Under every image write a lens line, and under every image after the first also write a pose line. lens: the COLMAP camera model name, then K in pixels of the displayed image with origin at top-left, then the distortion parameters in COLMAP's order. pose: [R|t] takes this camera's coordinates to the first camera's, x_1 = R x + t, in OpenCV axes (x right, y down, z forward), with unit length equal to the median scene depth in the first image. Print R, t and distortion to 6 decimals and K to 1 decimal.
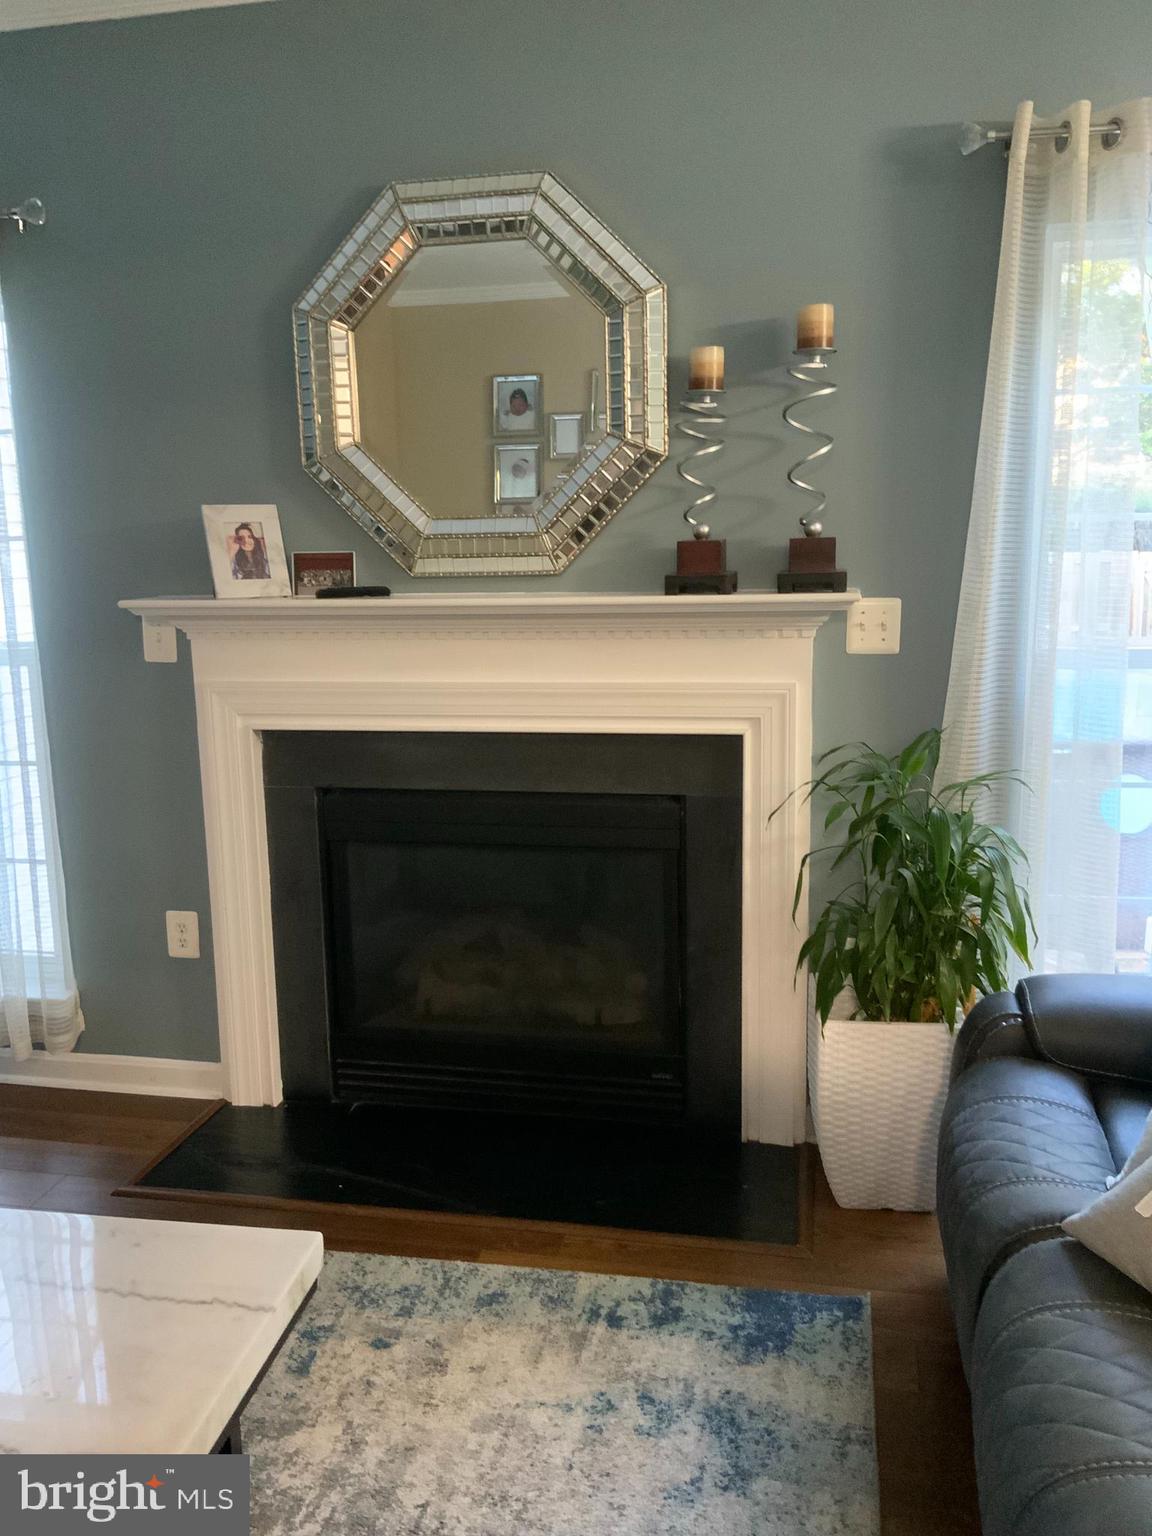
lens RADIAL K [[1282.9, 0, 575.0], [0, 1282.9, 768.8], [0, 0, 1]] dist [0.002538, -0.001271]
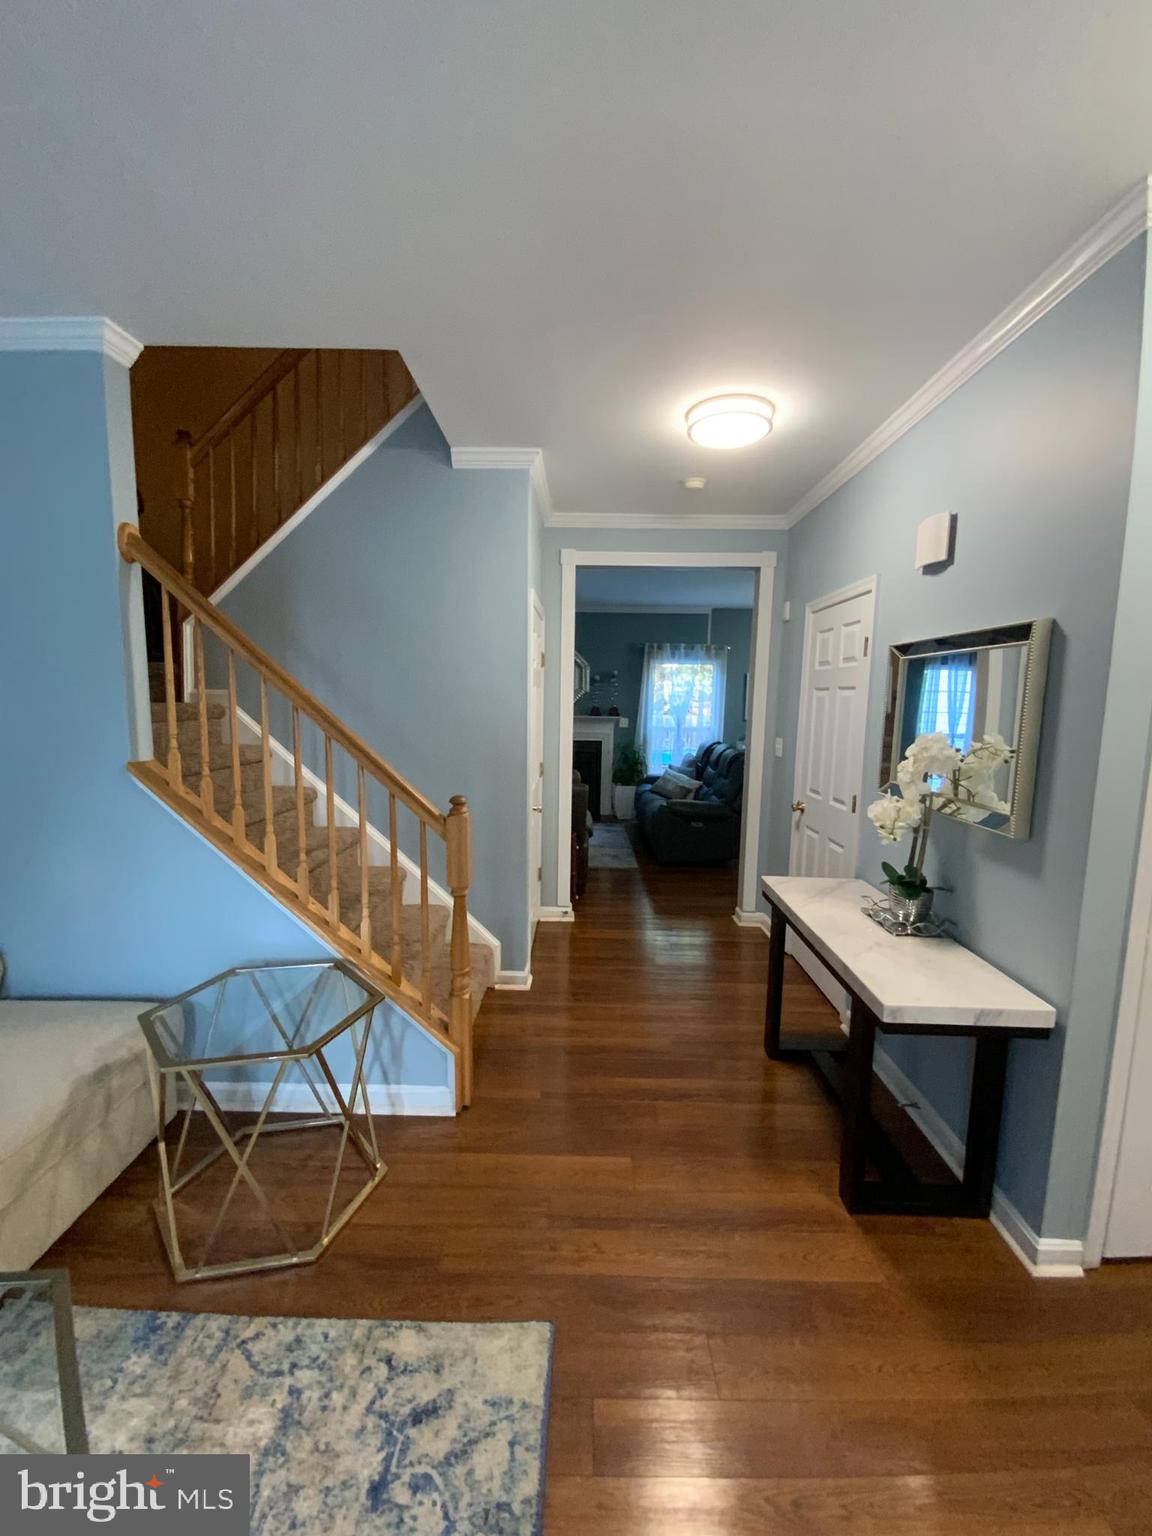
lens RADIAL K [[624.8, 0, 577.1], [0, 624.8, 770.7], [0, 0, 1]] dist [-0.002053, -0.000064]
pose [[0.983408, 0.014354, 0.180837, -0.509143], [-0.001973, 0.997652, -0.068457, 0.316129], [-0.181396, 0.066965, 0.981128, -1.819861]]
